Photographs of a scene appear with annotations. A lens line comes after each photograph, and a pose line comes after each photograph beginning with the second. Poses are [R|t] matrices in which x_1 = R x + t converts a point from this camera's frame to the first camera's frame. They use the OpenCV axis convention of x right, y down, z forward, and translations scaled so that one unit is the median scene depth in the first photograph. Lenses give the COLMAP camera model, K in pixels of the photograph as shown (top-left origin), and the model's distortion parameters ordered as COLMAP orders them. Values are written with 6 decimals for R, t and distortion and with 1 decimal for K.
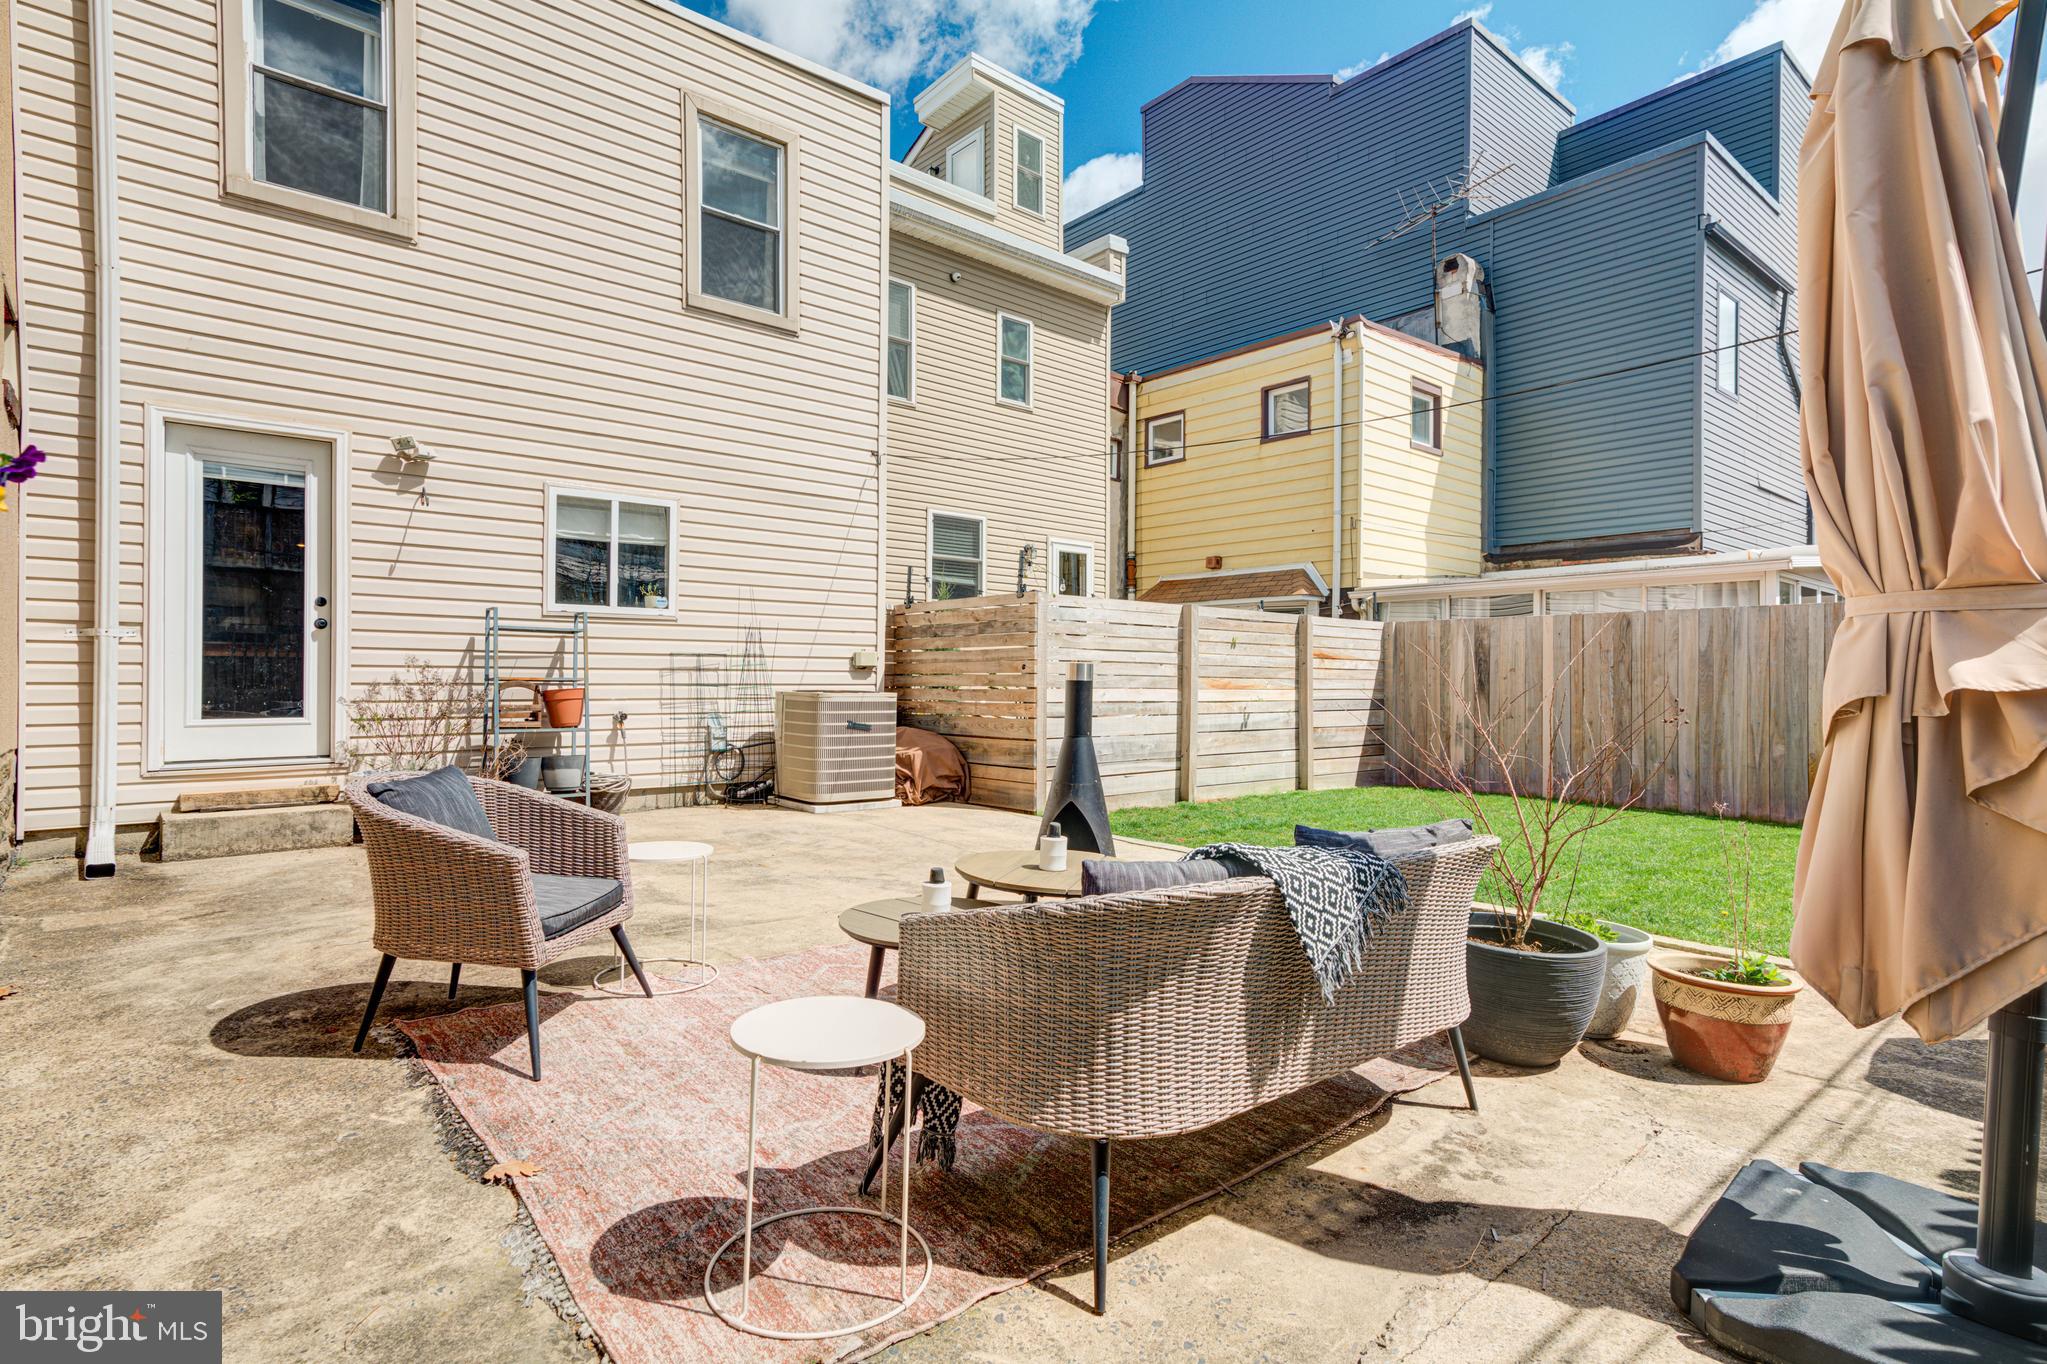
lens RADIAL K [[1024.6, 0, 1006.7], [0, 1024.6, 681.9], [0, 0, 1]] dist [-0.001549, 0.000278]
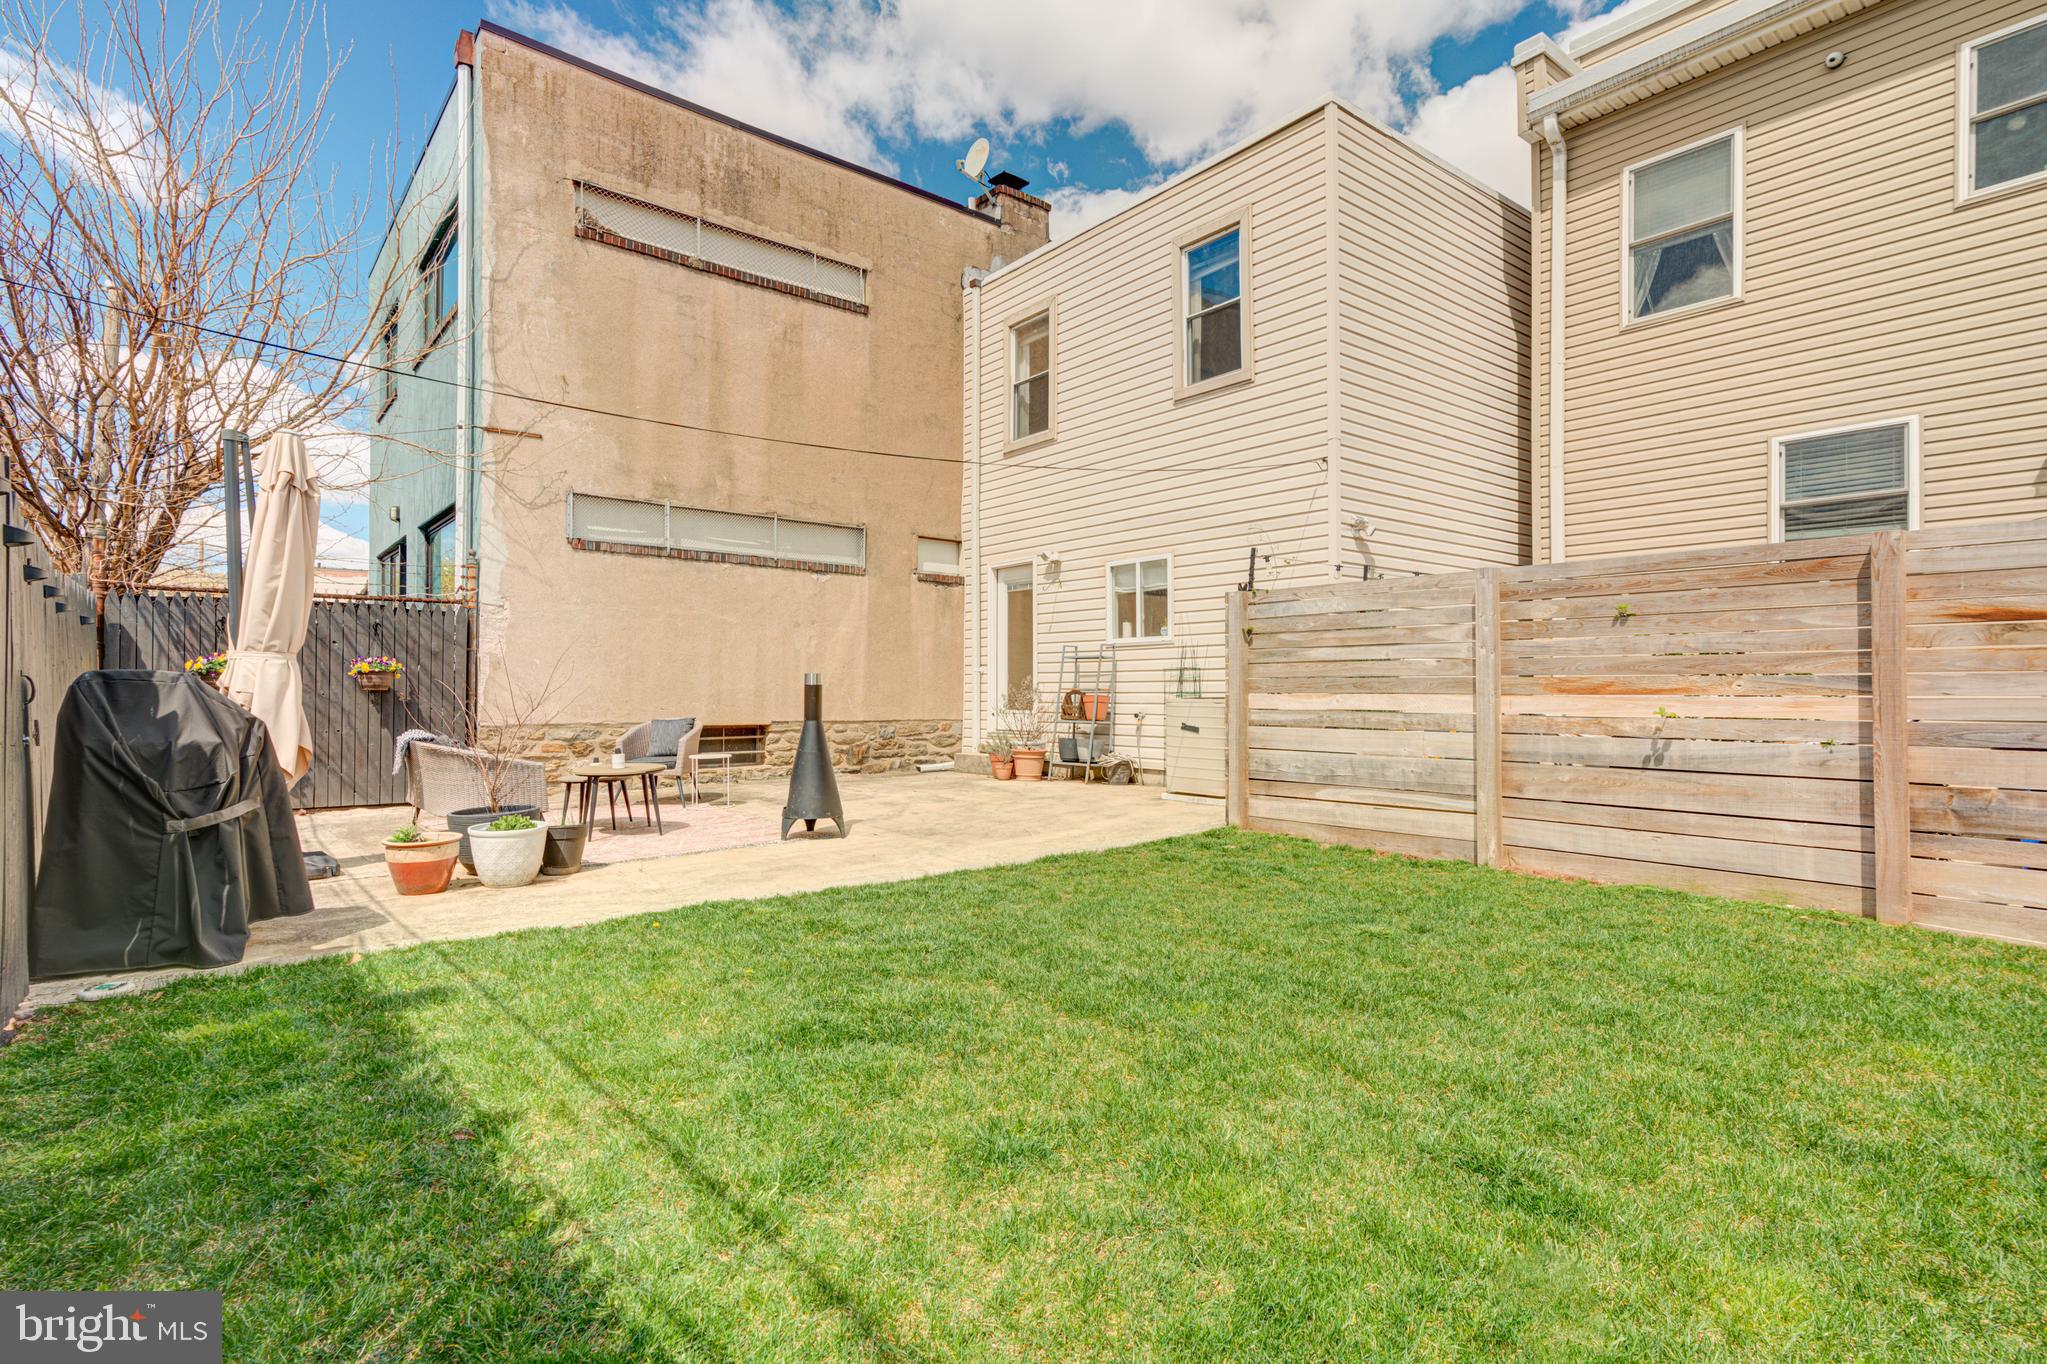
lens RADIAL K [[1024.6, 0, 1006.7], [0, 1024.6, 681.9], [0, 0, 1]] dist [-0.001549, 0.000278]
pose [[-0.012479, -0.017051, -0.999777, 0.874167], [-0.003048, 0.999851, -0.017014, 0.011009], [0.999917, 0.002835, -0.012529, 0.711967]]
